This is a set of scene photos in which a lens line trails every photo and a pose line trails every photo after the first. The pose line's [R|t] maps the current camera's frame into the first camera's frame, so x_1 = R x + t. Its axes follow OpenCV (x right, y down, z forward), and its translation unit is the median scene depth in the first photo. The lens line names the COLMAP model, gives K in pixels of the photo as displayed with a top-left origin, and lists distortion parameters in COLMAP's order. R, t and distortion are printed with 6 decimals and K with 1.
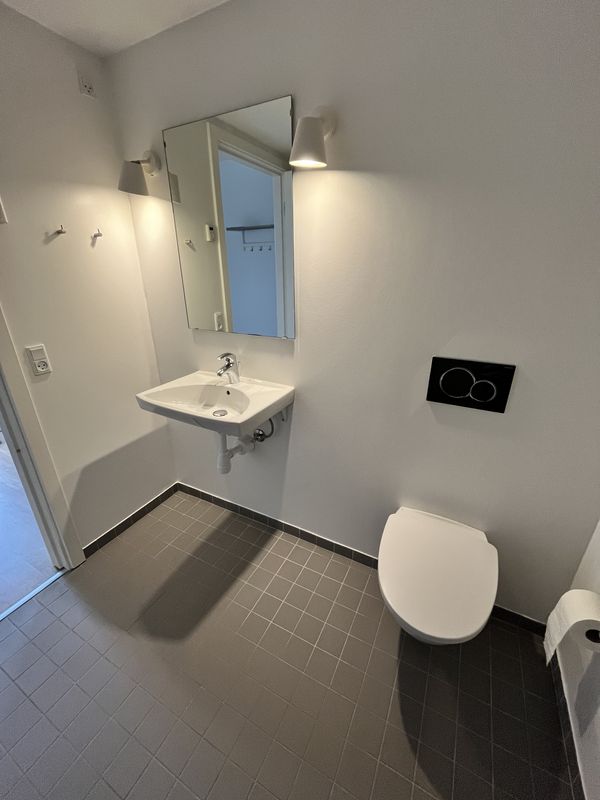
lens RADIAL K [[322.8, 0, 302.8], [0, 322.8, 399.9], [0, 0, 1]] dist [-0.003924, -0.000060]
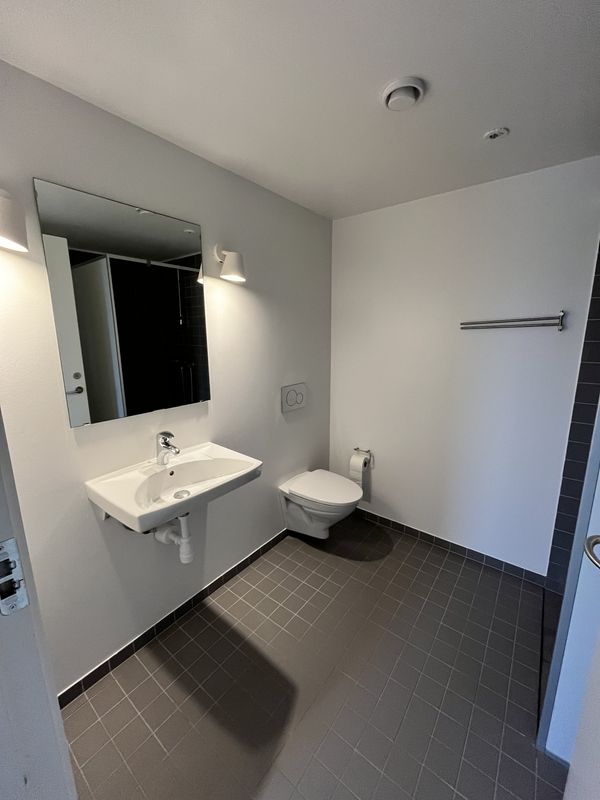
lens RADIAL K [[322.8, 0, 304.7], [0, 322.8, 396.6], [0, 0, 1]] dist [-0.003924, -0.000060]
pose [[0.162070, -0.183849, 0.969501, -1.008359], [0.368976, 0.922513, 0.113257, -0.184817], [-0.915200, 0.339367, 0.217348, 0.368093]]
